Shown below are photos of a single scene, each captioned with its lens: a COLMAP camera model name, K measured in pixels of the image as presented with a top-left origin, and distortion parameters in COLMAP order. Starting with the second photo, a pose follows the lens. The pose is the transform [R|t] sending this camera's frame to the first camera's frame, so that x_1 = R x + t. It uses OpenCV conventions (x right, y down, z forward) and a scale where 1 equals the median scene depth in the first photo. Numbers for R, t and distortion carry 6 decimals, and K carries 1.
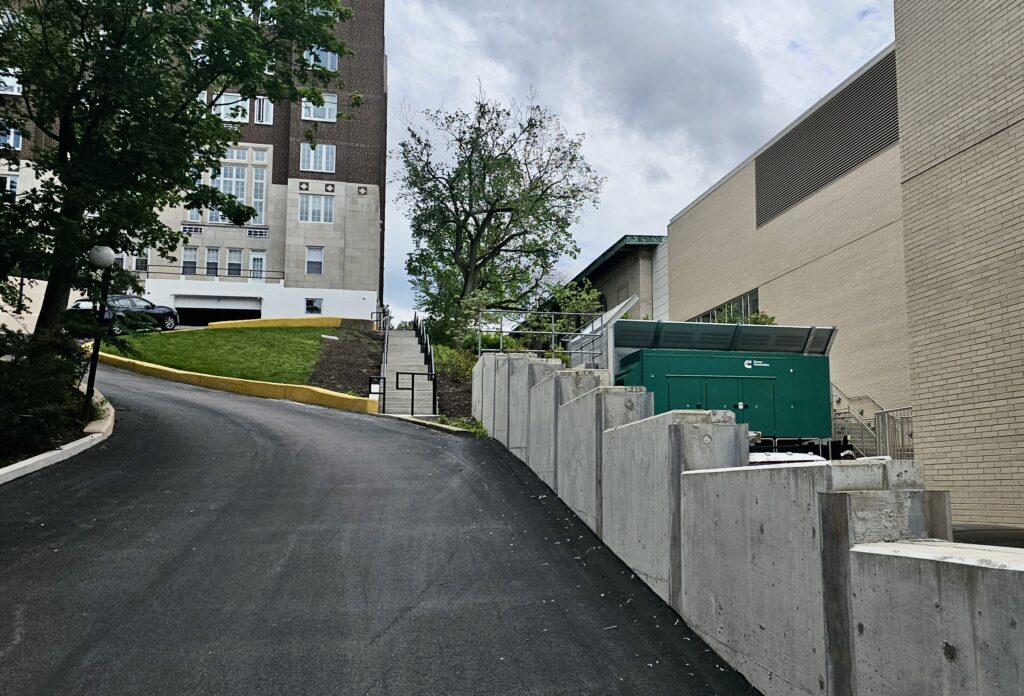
lens RADIAL K [[1044.3, 0, 514.8], [0, 1044.3, 347.0], [0, 0, 1]] dist [0.006402, 0.000000]
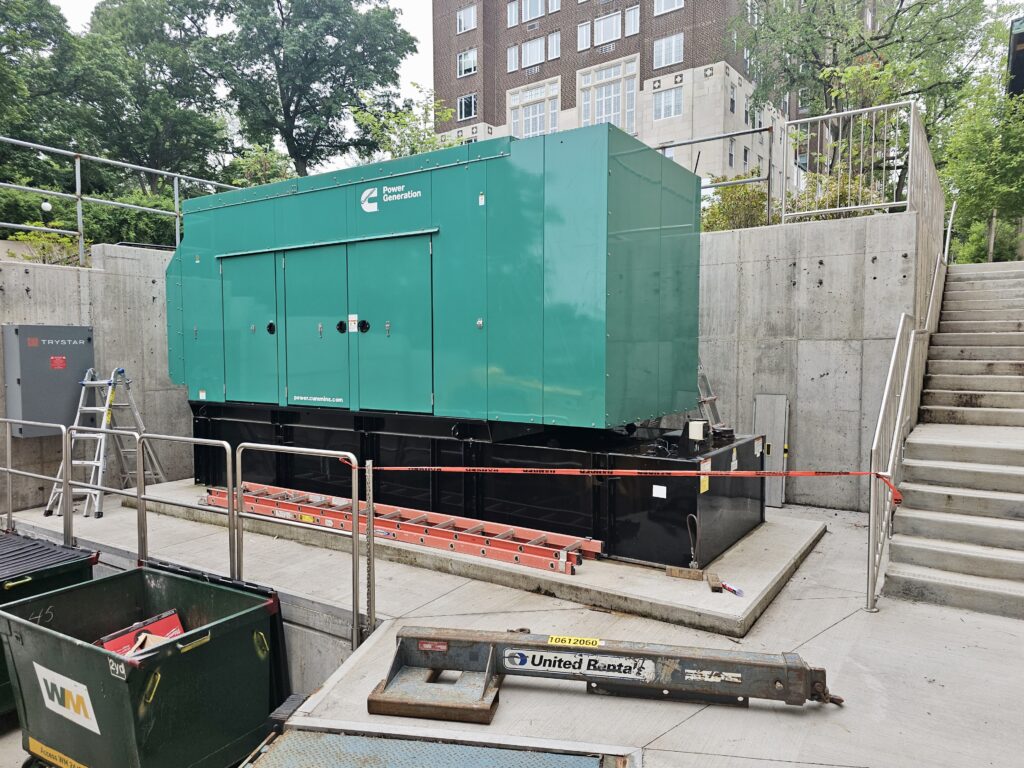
lens RADIAL K [[665.1, 0, 510.3], [0, 665.1, 383.2], [0, 0, 1]] dist [0.032438, 0.000125]
pose [[0.704236, 0.035060, -0.709099, 0.180736], [0.106603, 0.982235, 0.154436, 0.020272], [0.701917, -0.184351, 0.687988, 0.381099]]
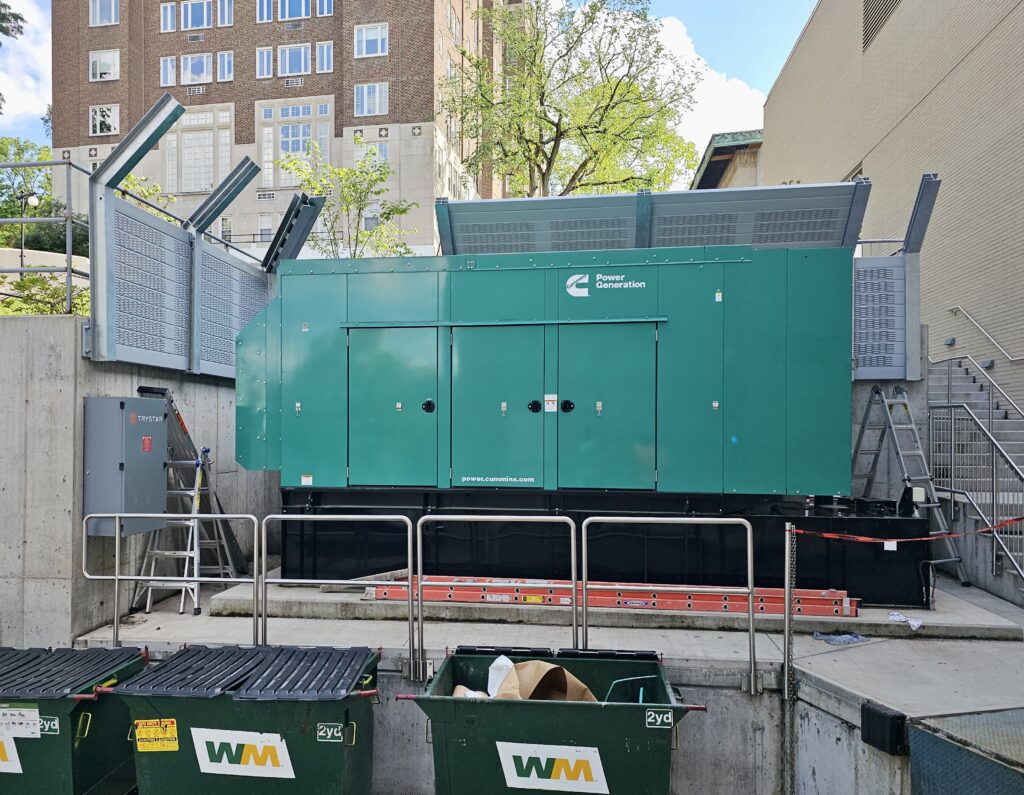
lens RADIAL K [[818.3, 0, 418.3], [0, 818.3, 430.8], [0, 0, 1]] dist [0.057429, -0.006865]
pose [[0.926685, 0.000587, -0.375838, 0.121651], [0.053519, 0.989602, 0.133506, 0.010964], [0.372008, -0.143832, 0.917018, 0.313614]]
